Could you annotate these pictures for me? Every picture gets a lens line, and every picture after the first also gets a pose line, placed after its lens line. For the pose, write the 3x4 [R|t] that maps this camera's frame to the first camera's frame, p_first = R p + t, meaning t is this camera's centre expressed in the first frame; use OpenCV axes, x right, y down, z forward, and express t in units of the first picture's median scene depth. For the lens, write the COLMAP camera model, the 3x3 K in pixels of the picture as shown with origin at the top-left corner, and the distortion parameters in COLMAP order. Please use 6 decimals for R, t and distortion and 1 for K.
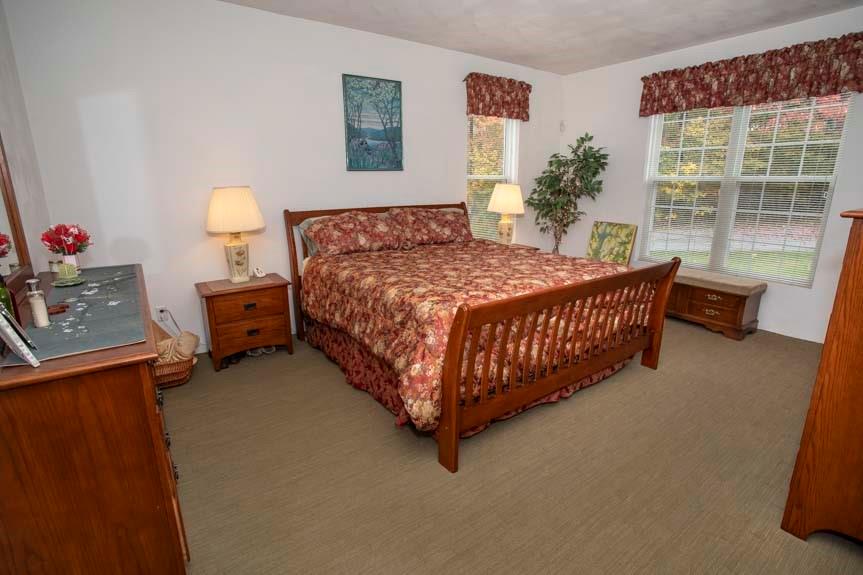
lens RADIAL K [[421.8, 0, 431.5], [0, 421.8, 287.5], [0, 0, 1]] dist [-0.067025, 0.027670]
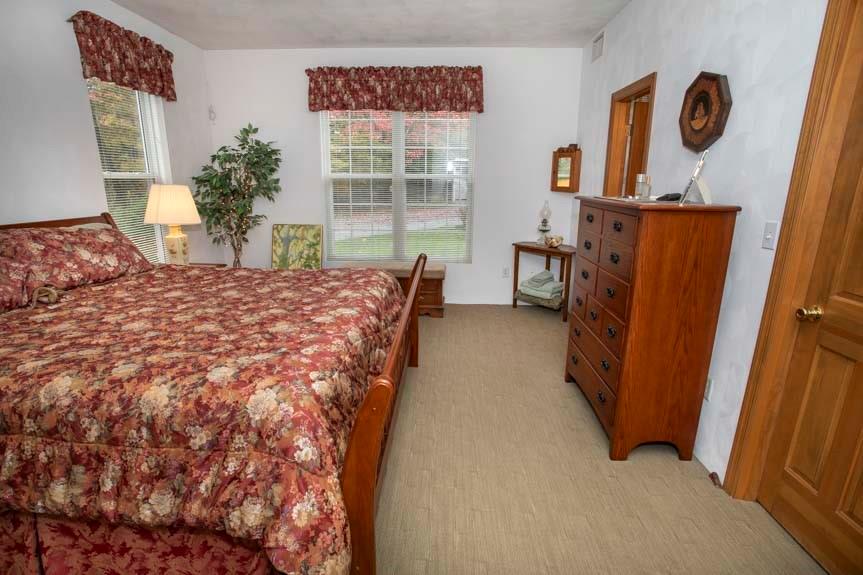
lens RADIAL K [[421.8, 0, 431.5], [0, 421.8, 287.5], [0, 0, 1]] dist [-0.067025, 0.027670]
pose [[0.609051, -0.187886, 0.770555, -0.136965], [0.183923, 0.978510, 0.093219, -0.056099], [-0.771511, 0.084948, 0.630519, 0.220061]]
